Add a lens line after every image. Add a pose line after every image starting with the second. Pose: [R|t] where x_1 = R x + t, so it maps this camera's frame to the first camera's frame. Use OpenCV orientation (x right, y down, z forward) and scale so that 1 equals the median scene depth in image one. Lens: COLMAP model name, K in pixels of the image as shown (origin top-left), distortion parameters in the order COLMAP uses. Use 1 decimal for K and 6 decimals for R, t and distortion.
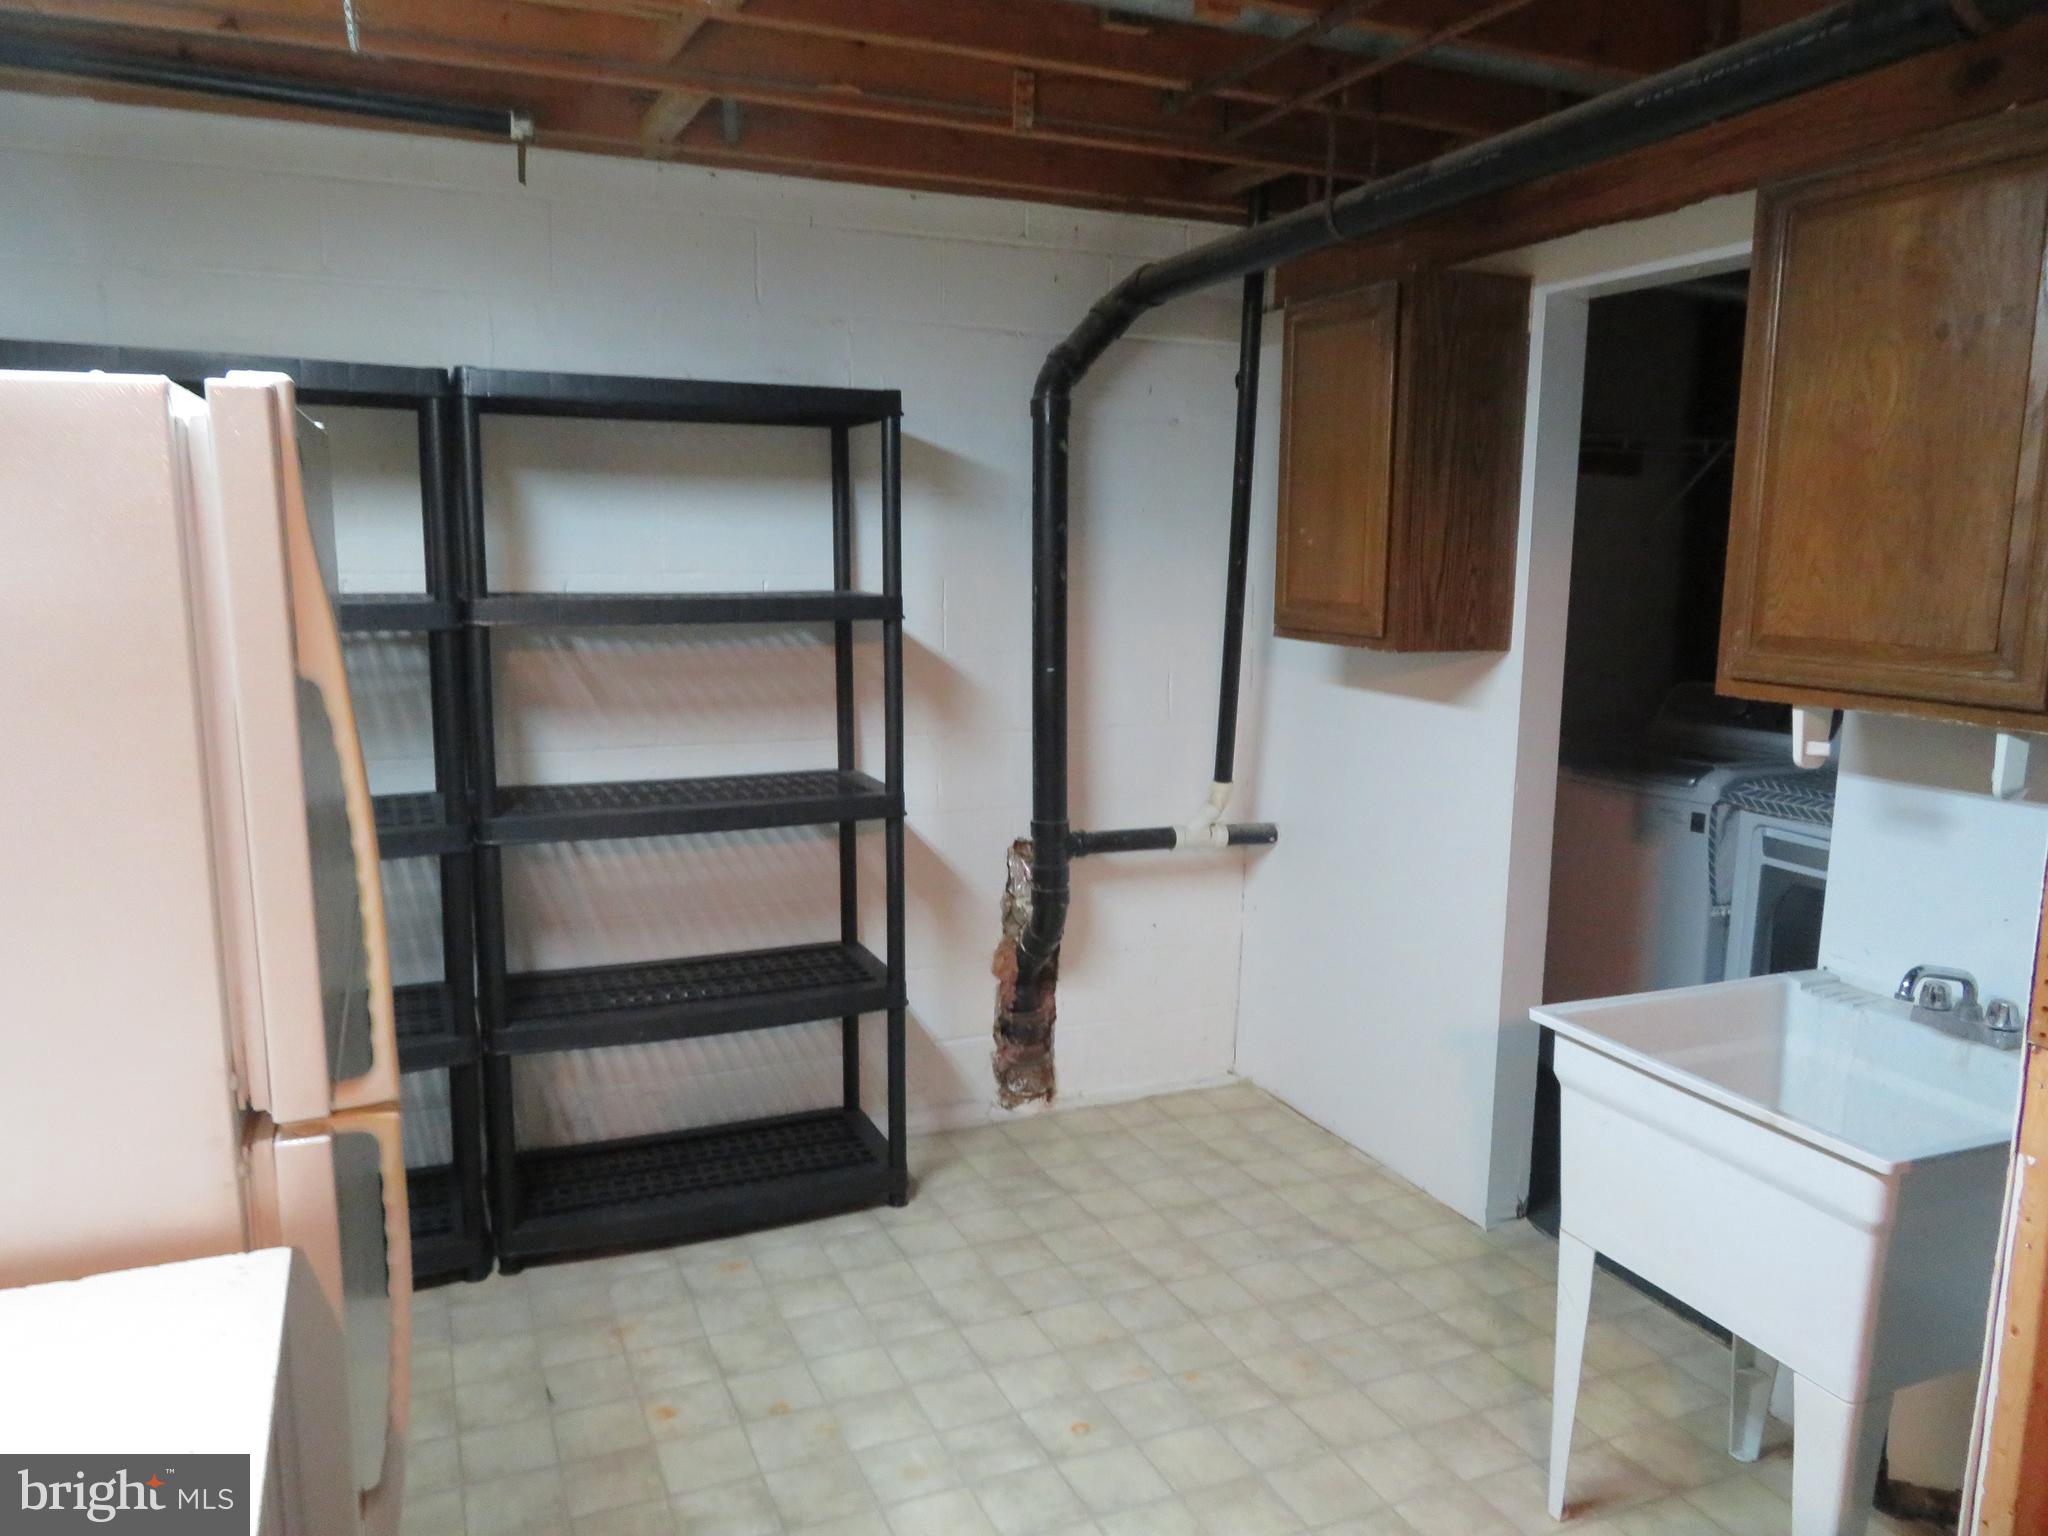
lens RADIAL K [[1465.1, 0, 1015.1], [0, 1465.1, 776.2], [0, 0, 1]] dist [0.005917, -0.003614]
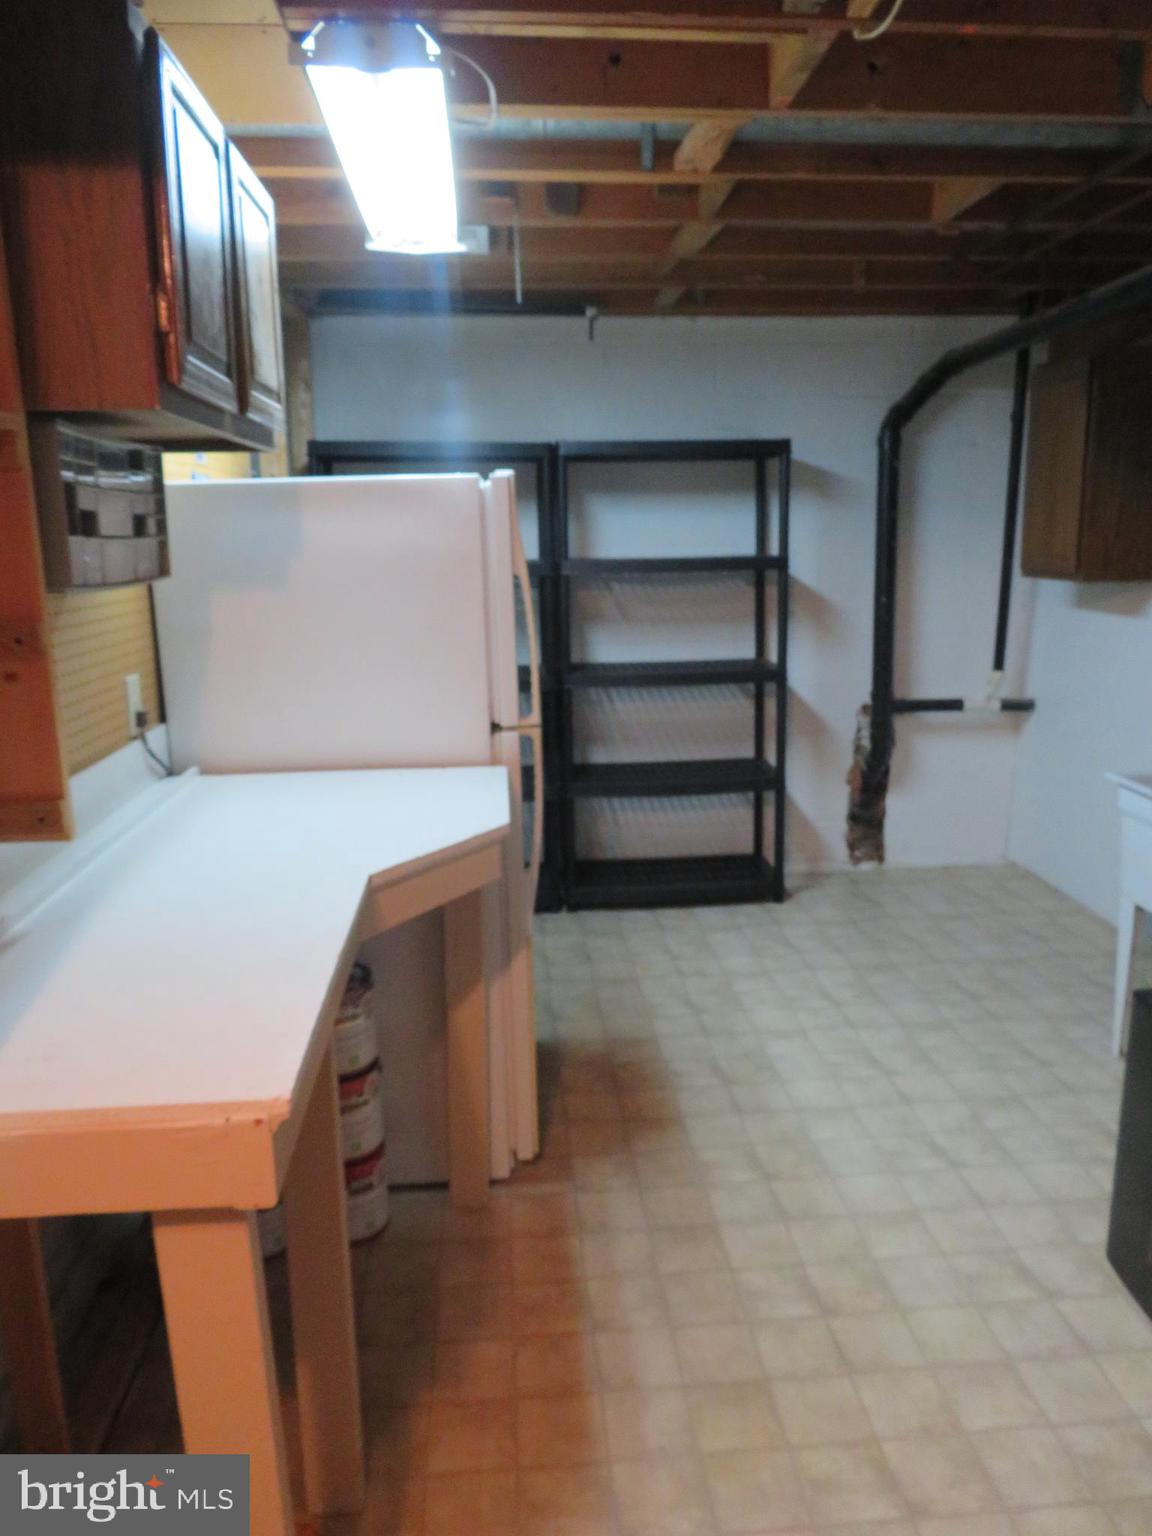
lens RADIAL K [[1098.8, 0, 576.0], [0, 1098.8, 768.0], [0, 0, 1]] dist [0.005917, -0.003614]
pose [[0.945651, 0.040874, -0.322606, 0.108935], [-0.023606, 0.998080, 0.057262, 0.058141], [0.324327, -0.046534, 0.944800, -0.322723]]
